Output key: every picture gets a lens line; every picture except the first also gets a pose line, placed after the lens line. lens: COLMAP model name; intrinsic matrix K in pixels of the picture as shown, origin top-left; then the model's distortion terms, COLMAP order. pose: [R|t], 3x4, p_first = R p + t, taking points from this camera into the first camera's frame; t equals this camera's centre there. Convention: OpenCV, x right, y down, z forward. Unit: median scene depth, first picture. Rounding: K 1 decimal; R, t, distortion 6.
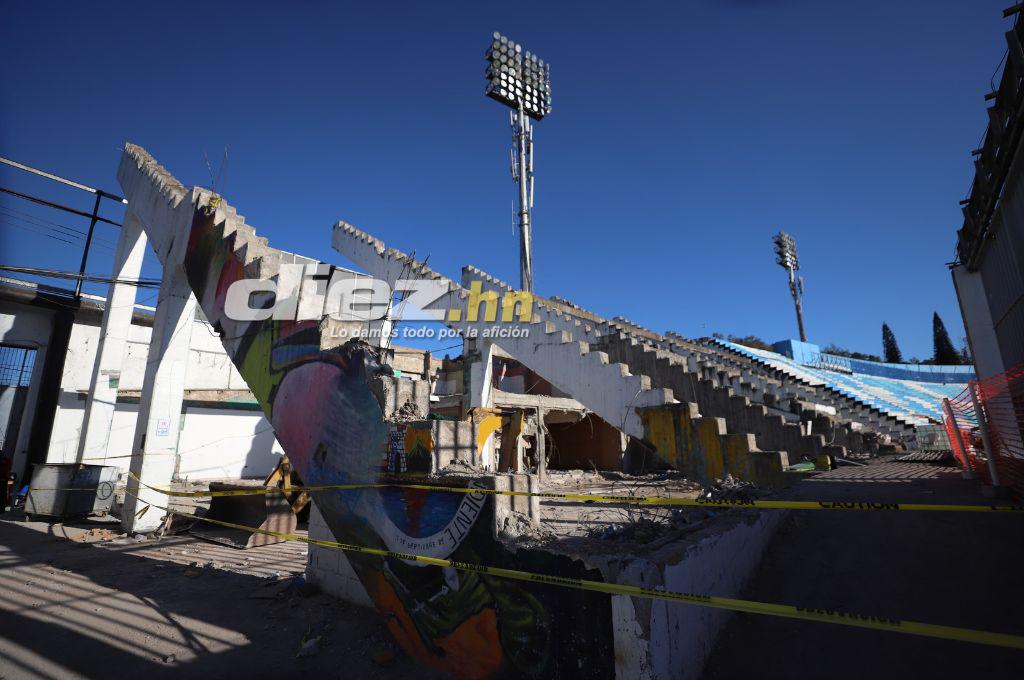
lens RADIAL K [[466.3, 0, 515.4], [0, 466.3, 336.8], [0, 0, 1]] dist [-0.043289, 0.012640]
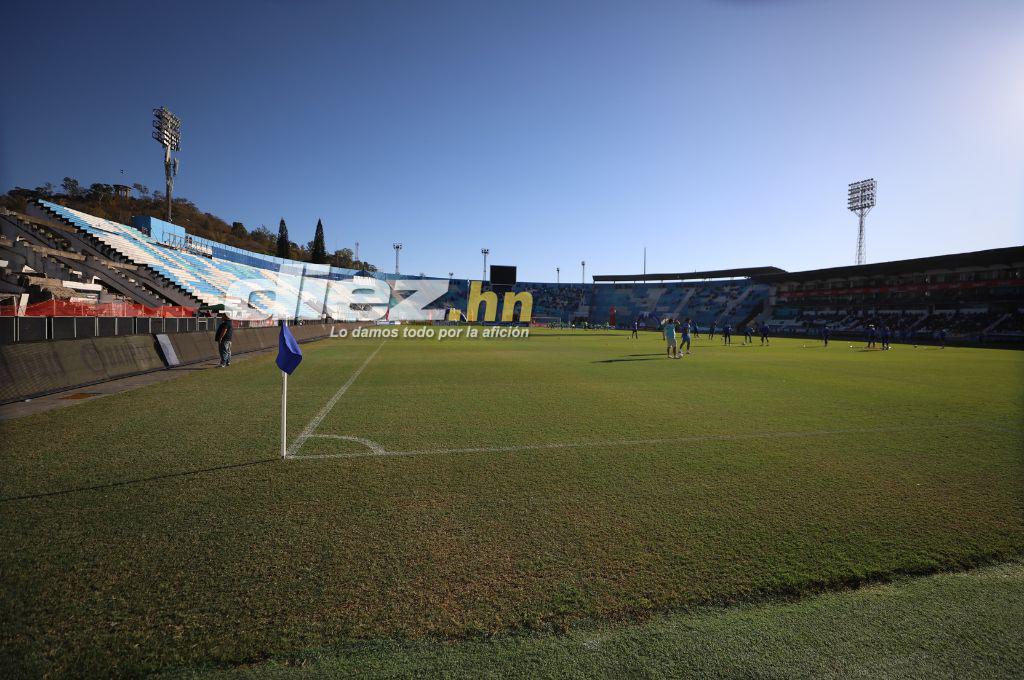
lens RADIAL K [[466.3, 0, 515.4], [0, 466.3, 336.8], [0, 0, 1]] dist [-0.043289, 0.012640]
pose [[0.455321, -0.002818, 0.890323, 0.100730], [-0.237541, 0.963362, 0.124530, -0.103592], [-0.858054, -0.268190, 0.437970, -0.427682]]
